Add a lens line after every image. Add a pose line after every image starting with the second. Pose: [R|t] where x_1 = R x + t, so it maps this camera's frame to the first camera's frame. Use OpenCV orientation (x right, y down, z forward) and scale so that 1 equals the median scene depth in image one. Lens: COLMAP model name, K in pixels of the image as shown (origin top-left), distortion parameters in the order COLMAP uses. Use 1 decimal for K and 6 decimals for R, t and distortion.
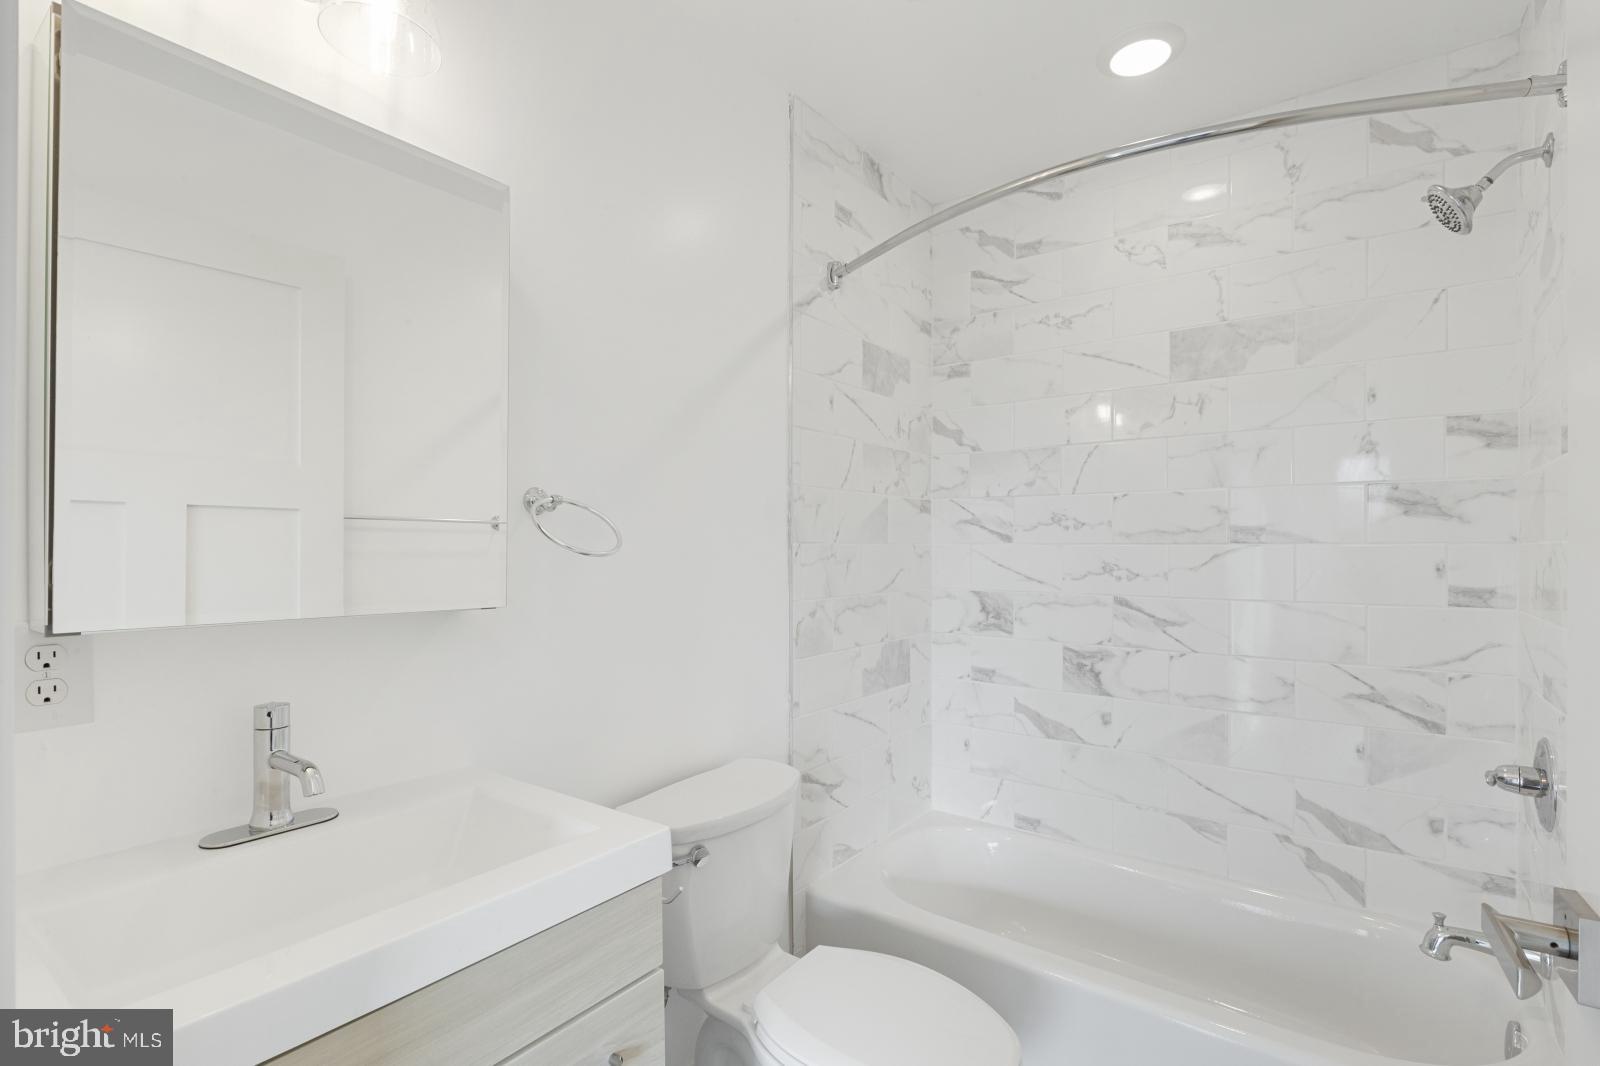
lens RADIAL K [[780.4, 0, 800.0], [0, 780.4, 533.0], [0, 0, 1]] dist [-0.009472, -0.000945]
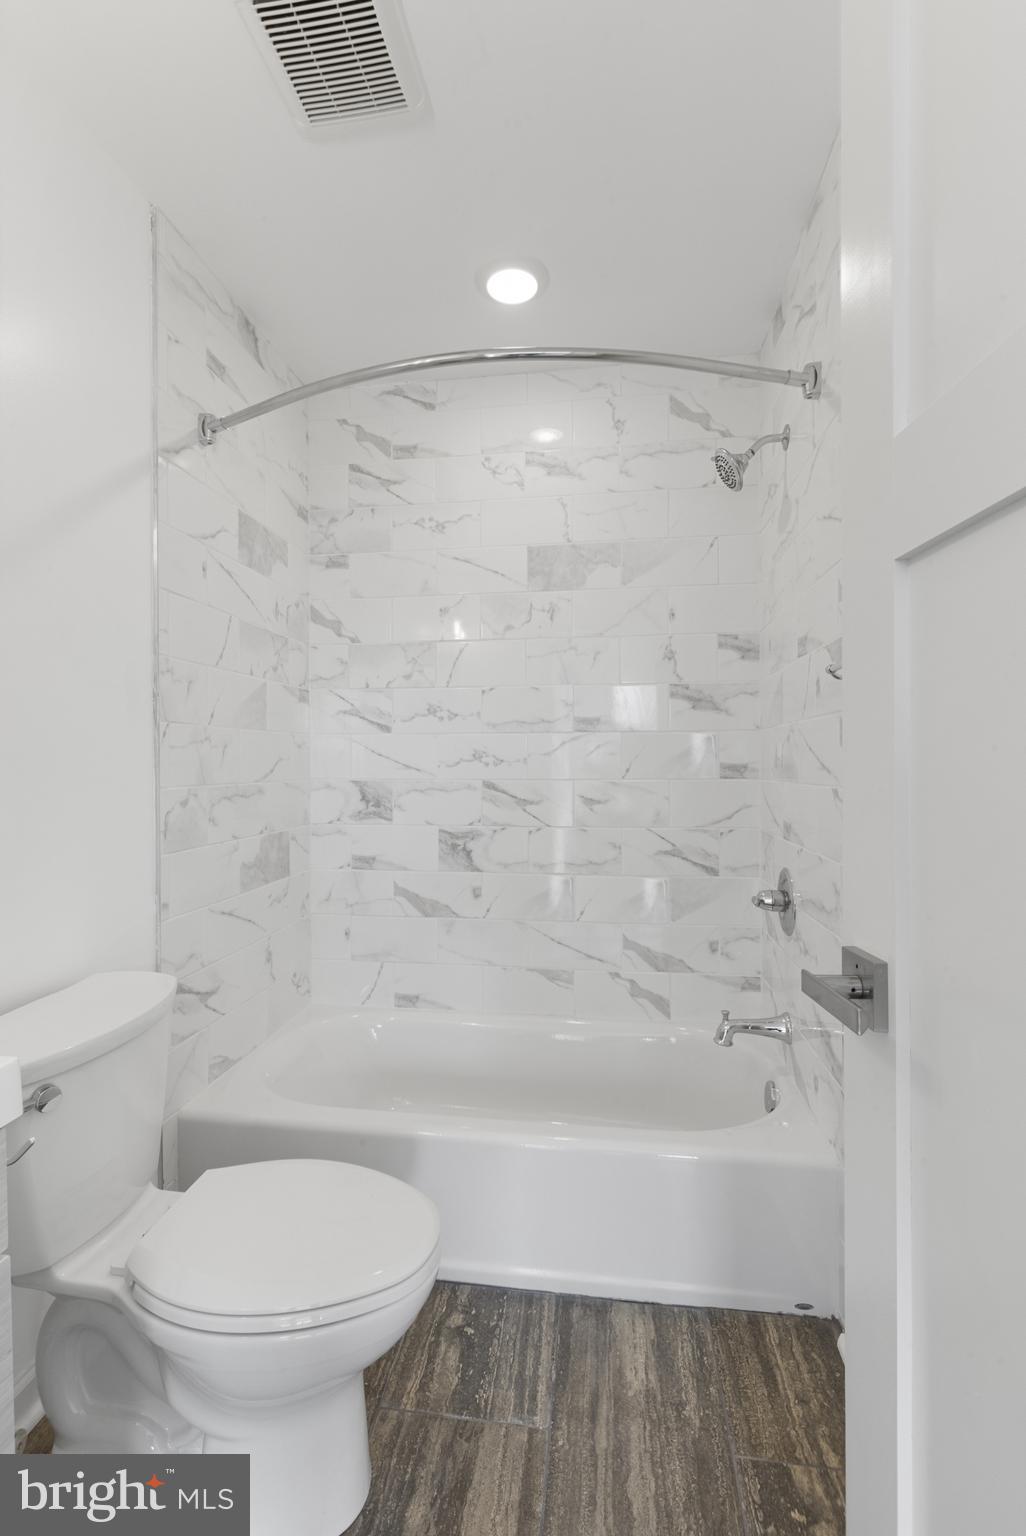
lens RADIAL K [[702.1, 0, 513.0], [0, 702.1, 768.0], [0, 0, 1]] dist [-0.000140, -0.001248]
pose [[0.872431, -0.006976, 0.488688, -0.047160], [0.005671, 0.999975, 0.004149, 0.061959], [-0.488705, -0.000848, 0.872449, 0.116516]]
